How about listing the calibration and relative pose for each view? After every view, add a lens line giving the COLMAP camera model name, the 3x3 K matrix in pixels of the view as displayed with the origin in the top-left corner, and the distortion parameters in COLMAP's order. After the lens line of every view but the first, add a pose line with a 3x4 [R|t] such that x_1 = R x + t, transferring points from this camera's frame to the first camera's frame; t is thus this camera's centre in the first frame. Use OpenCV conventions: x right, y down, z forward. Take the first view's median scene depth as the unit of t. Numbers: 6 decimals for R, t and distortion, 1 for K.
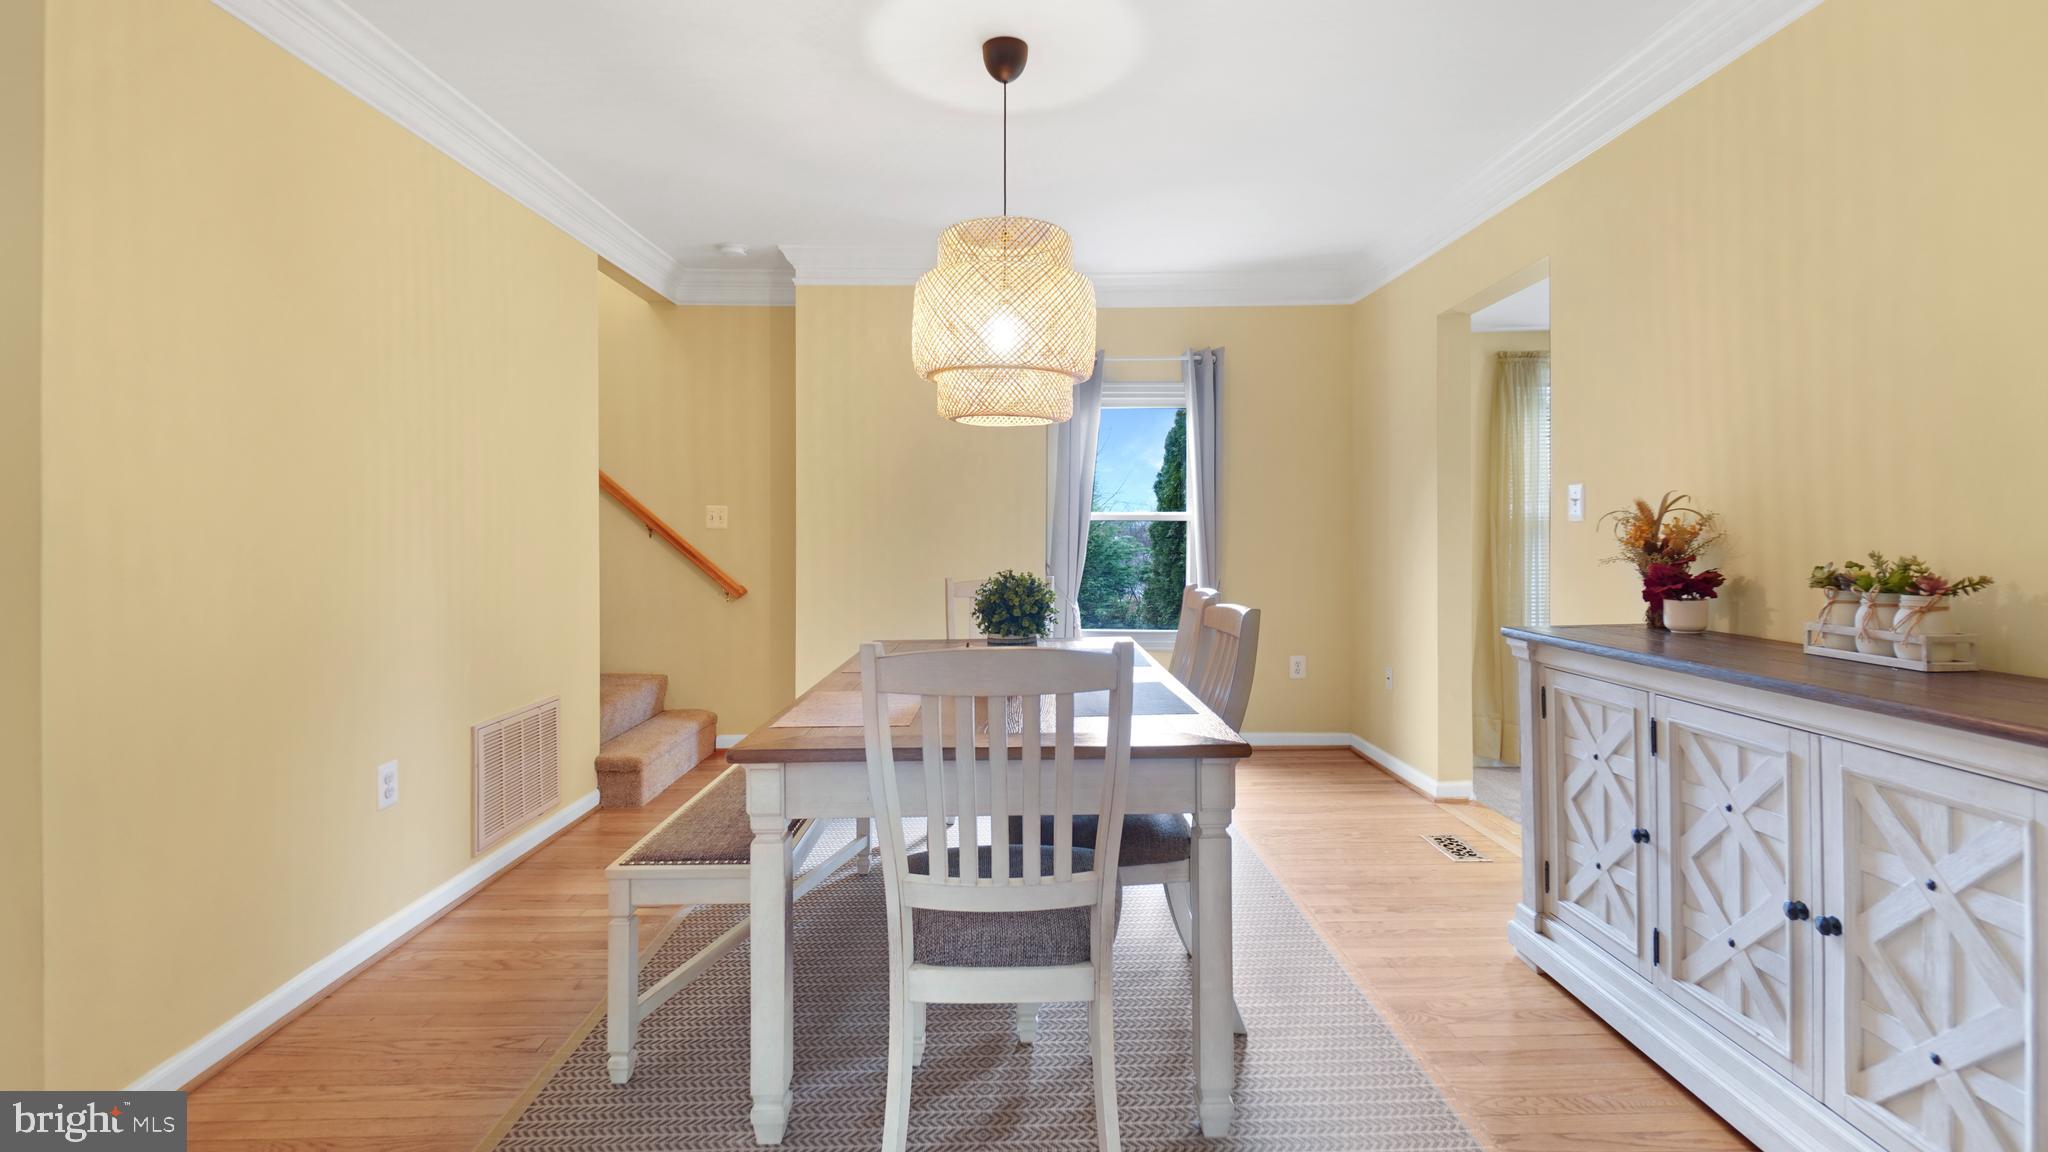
lens RADIAL K [[950.2, 0, 1015.1], [0, 950.2, 526.0], [0, 0, 1]] dist [0.002444, -0.008801]
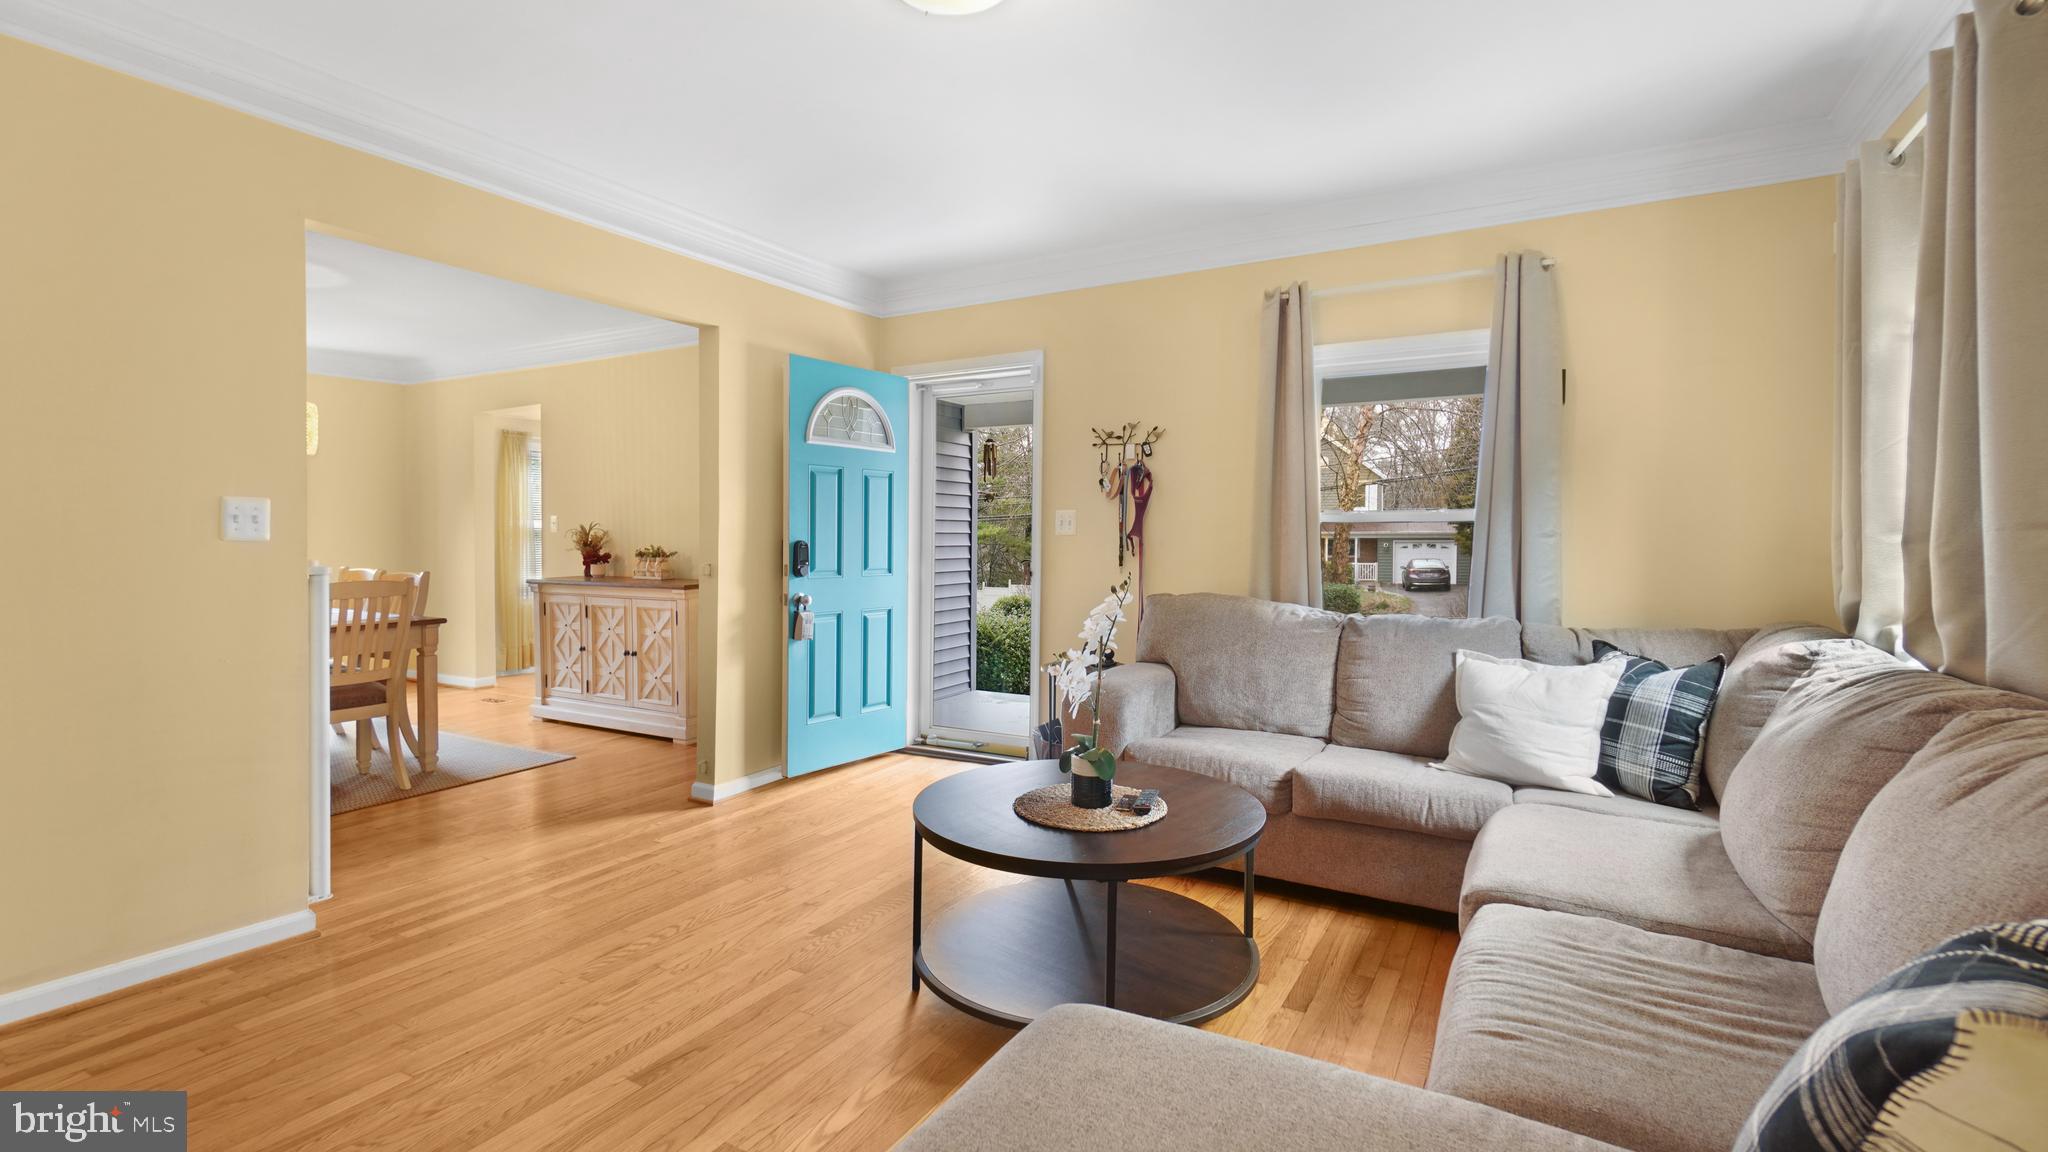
lens RADIAL K [[914.8, 0, 1015.0], [0, 914.8, 563.3], [0, 0, 1]] dist [0.001061, 0.000014]
pose [[0.520913, -0.017759, 0.853425, -0.905319], [-0.011323, 0.999552, 0.027712, -0.007332], [-0.853535, -0.024099, 0.520478, -1.382785]]
